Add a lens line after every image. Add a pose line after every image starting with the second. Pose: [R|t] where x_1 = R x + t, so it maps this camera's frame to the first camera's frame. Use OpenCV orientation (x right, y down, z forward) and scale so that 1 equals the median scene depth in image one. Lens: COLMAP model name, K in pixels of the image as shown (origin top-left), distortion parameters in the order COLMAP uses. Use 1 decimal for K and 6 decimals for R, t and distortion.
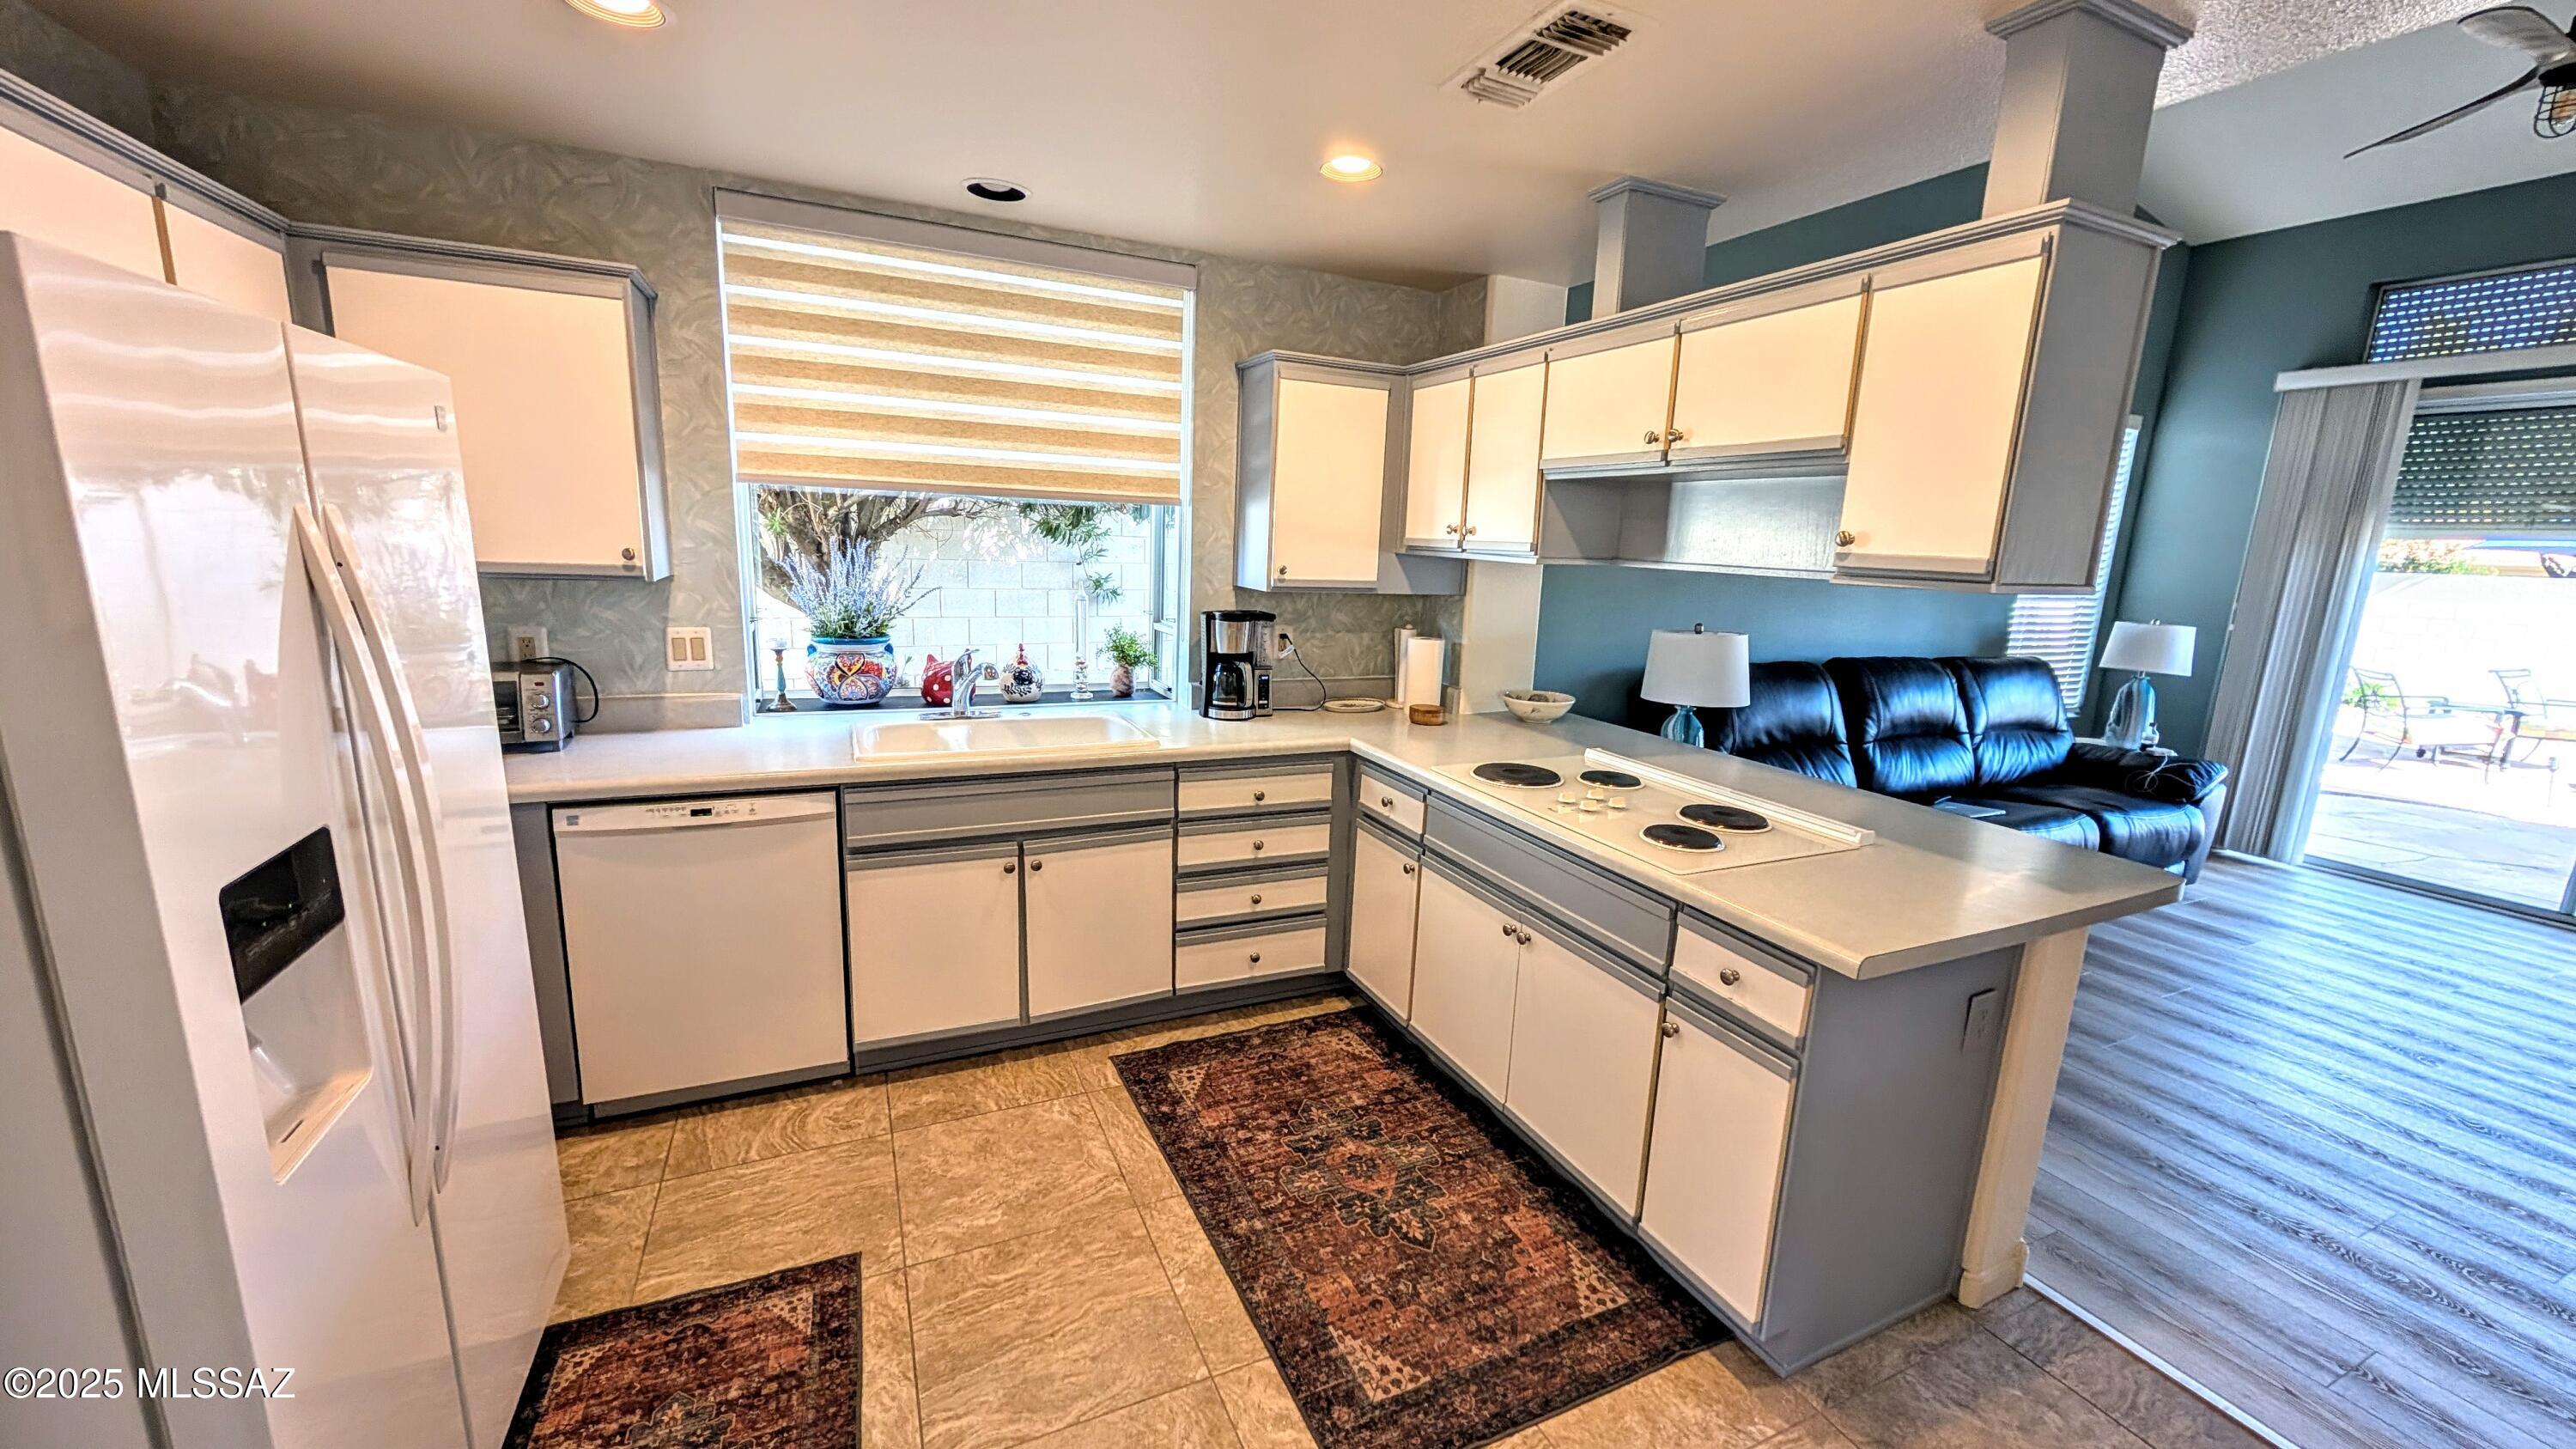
lens RADIAL K [[967.5, 0, 1290.8], [0, 967.5, 722.5], [0, 0, 1]] dist [-0.000337, 0.000911]
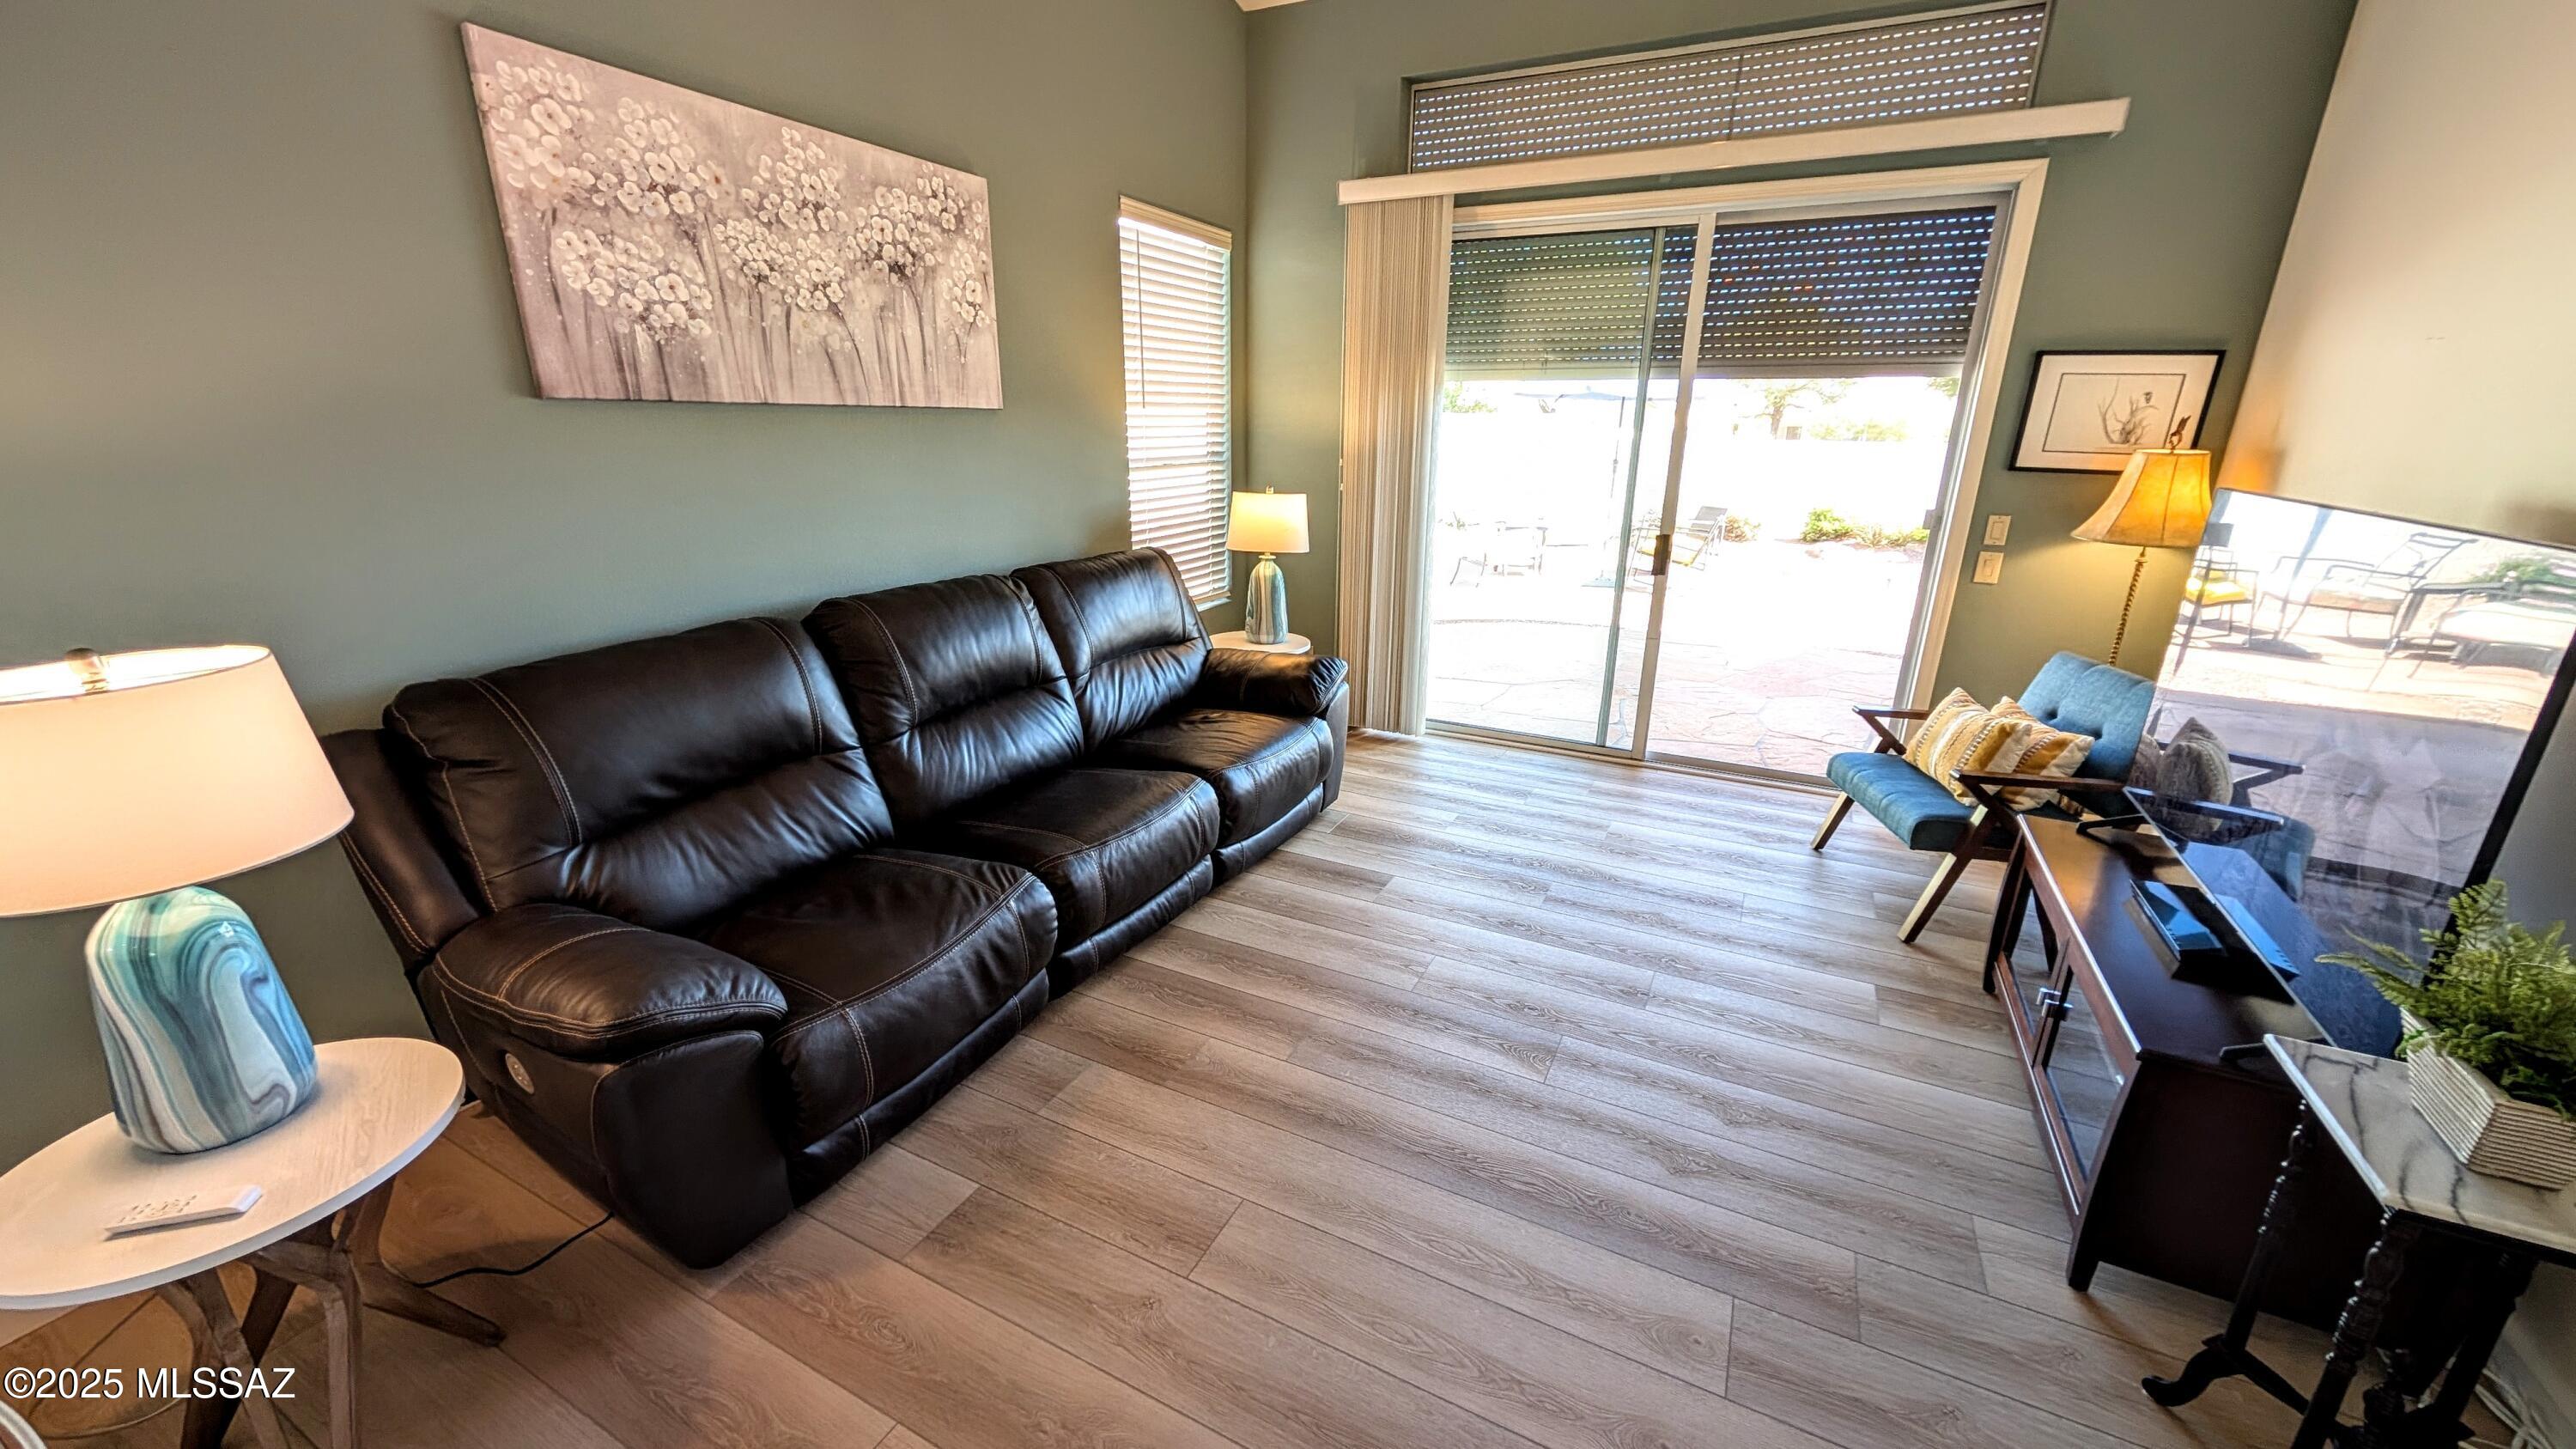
lens RADIAL K [[967.5, 0, 1289.2], [0, 967.5, 724.6], [0, 0, 1]] dist [-0.000337, 0.000911]
pose [[0.785309, -0.216993, 0.579831, 0.414329], [0.138248, 0.974379, 0.177408, -0.056224], [-0.603471, -0.059160, 0.795187, 0.344188]]
